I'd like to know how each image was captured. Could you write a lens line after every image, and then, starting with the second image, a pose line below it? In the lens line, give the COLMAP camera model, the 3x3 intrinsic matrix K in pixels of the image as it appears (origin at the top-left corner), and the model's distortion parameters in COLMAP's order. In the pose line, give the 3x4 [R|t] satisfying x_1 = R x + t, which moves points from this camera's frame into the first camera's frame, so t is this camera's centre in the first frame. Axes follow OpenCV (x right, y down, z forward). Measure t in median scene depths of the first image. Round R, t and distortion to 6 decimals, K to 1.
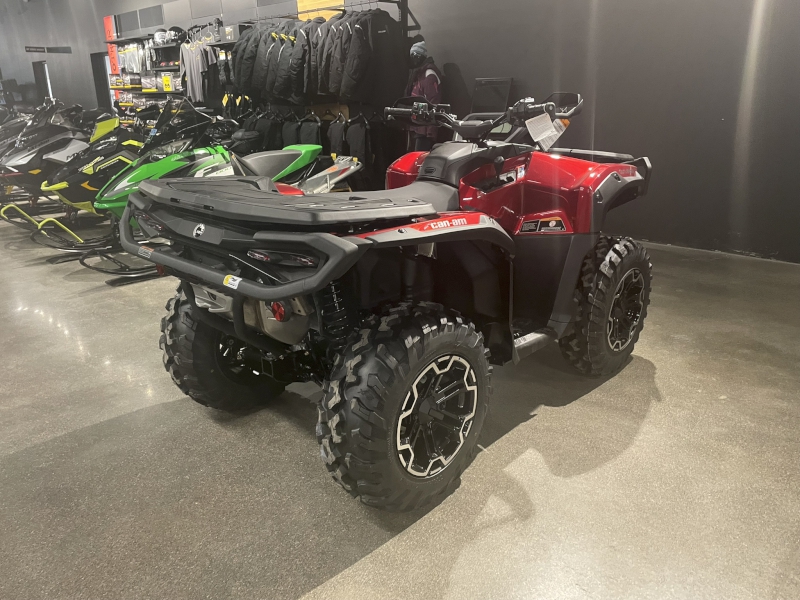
lens RADIAL K [[602.0, 0, 400.0], [0, 602.0, 300.0], [0, 0, 1]] dist [0.084245, -0.109244]
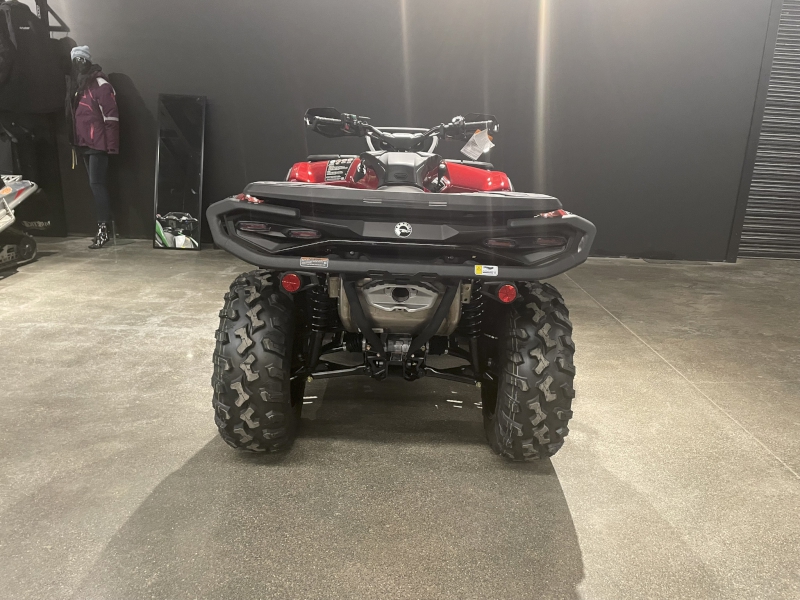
lens RADIAL K [[602.0, 0, 400.0], [0, 602.0, 300.0], [0, 0, 1]] dist [0.084245, -0.109244]
pose [[0.723756, -0.138613, 0.675991, -0.381461], [0.168835, 0.985414, 0.021296, -0.009305], [-0.669083, 0.098718, 0.736602, 0.116185]]
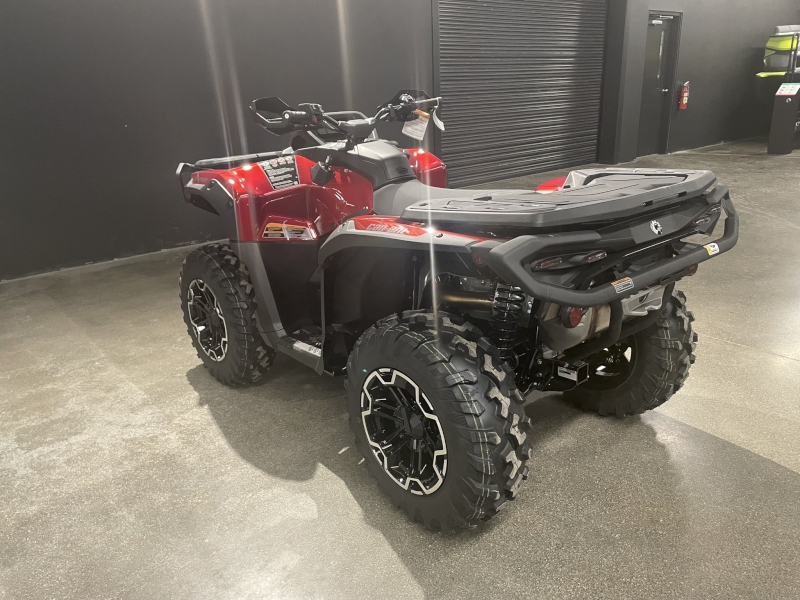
lens RADIAL K [[602.0, 0, 400.0], [0, 602.0, 300.0], [0, 0, 1]] dist [0.084245, -0.109244]
pose [[0.125988, -0.320579, 0.938806, -0.489322], [0.349358, 0.900060, 0.260464, -0.149493], [-0.928480, 0.295164, 0.225394, 0.451167]]
